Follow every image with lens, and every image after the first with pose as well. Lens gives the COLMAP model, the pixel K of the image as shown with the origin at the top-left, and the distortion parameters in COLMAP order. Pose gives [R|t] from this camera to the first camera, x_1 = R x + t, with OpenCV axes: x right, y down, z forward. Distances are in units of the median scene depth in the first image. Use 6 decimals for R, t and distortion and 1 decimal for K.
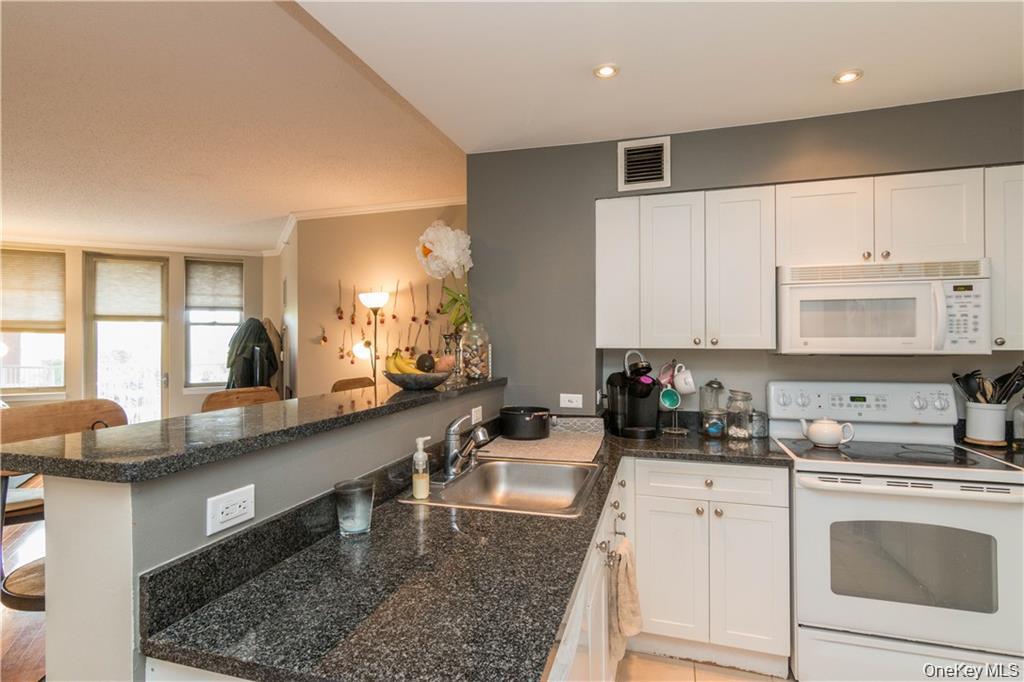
lens RADIAL K [[524.5, 0, 511.7], [0, 524.5, 343.0], [0, 0, 1]] dist [-0.005961, -0.000908]
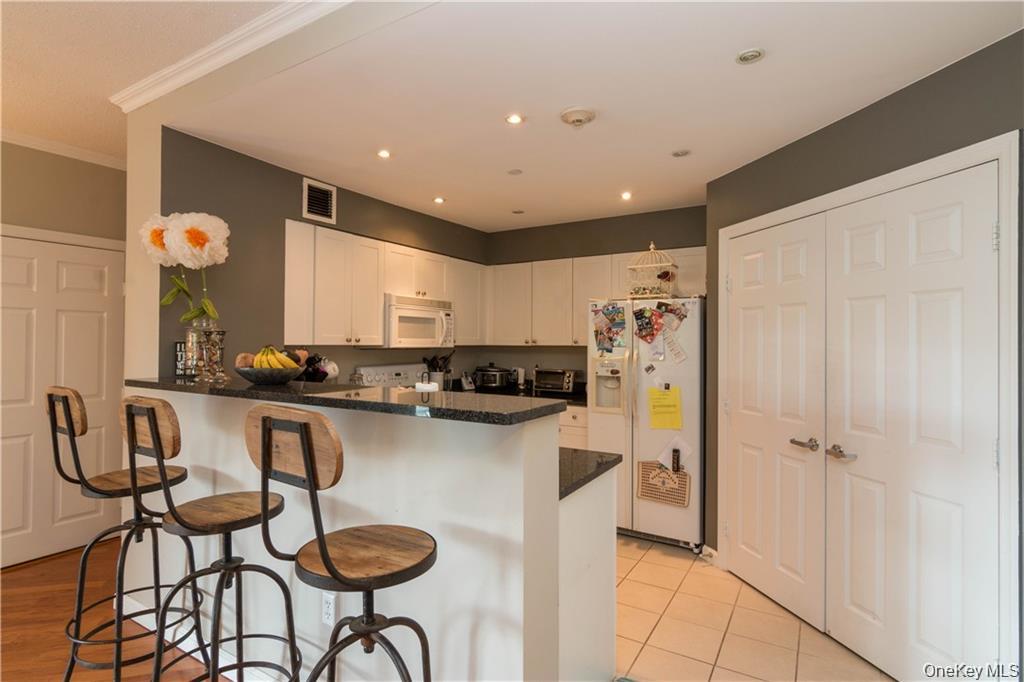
lens RADIAL K [[524.5, 0, 509.7], [0, 524.5, 340.5], [0, 0, 1]] dist [-0.005961, -0.000908]
pose [[0.235253, 0.006082, 0.971915, -0.907160], [-0.008872, 0.999952, -0.004110, -0.000157], [-0.971894, -0.007656, 0.235296, 0.249593]]
